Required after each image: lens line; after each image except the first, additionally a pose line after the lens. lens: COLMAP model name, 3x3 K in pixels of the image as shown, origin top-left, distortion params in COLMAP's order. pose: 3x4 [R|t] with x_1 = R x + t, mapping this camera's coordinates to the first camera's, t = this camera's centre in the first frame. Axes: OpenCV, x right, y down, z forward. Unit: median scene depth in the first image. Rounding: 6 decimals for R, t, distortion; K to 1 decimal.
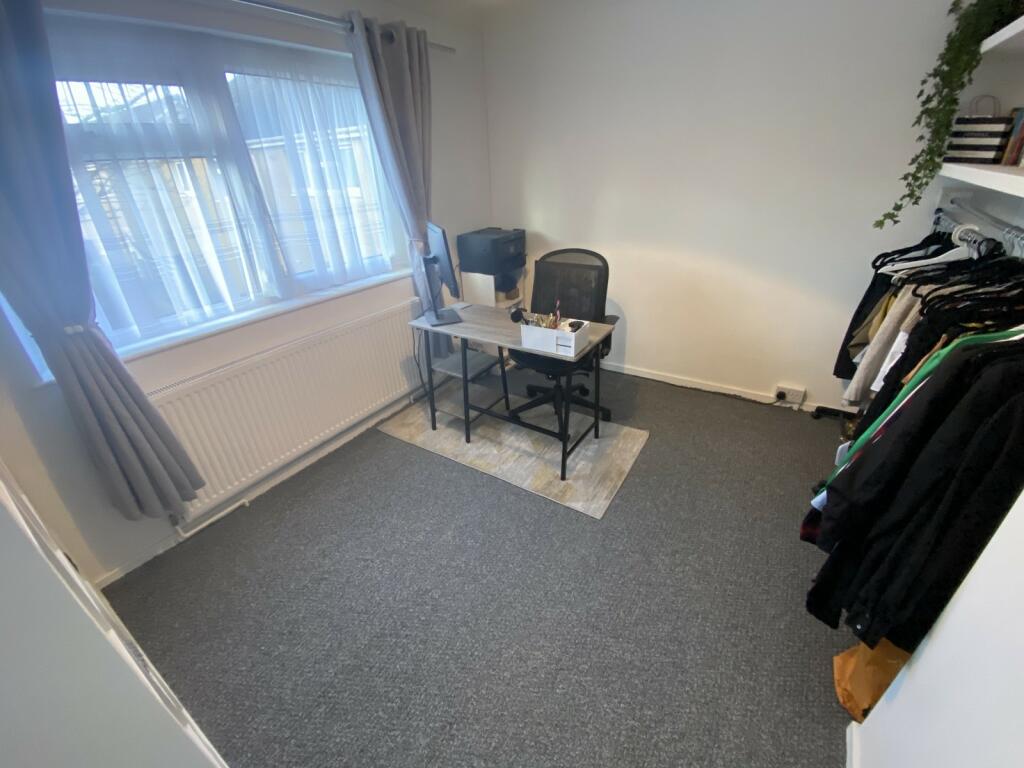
lens RADIAL K [[420.0, 0, 509.0], [0, 420.0, 382.9], [0, 0, 1]] dist [0.027798, -0.026778]
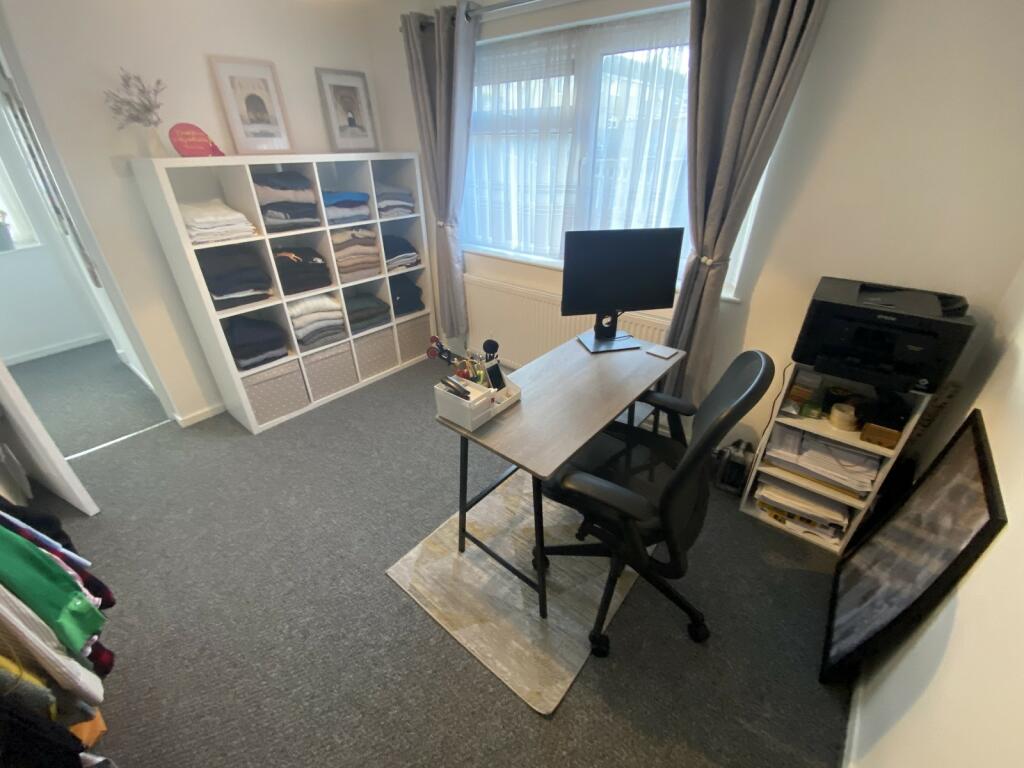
lens RADIAL K [[420.0, 0, 509.0], [0, 420.0, 382.9], [0, 0, 1]] dist [0.027798, -0.026778]
pose [[-0.127678, 0.524486, -0.841791, 0.687911], [-0.442285, 0.729567, 0.521647, -0.514045], [0.887740, 0.438914, 0.138823, 0.892063]]
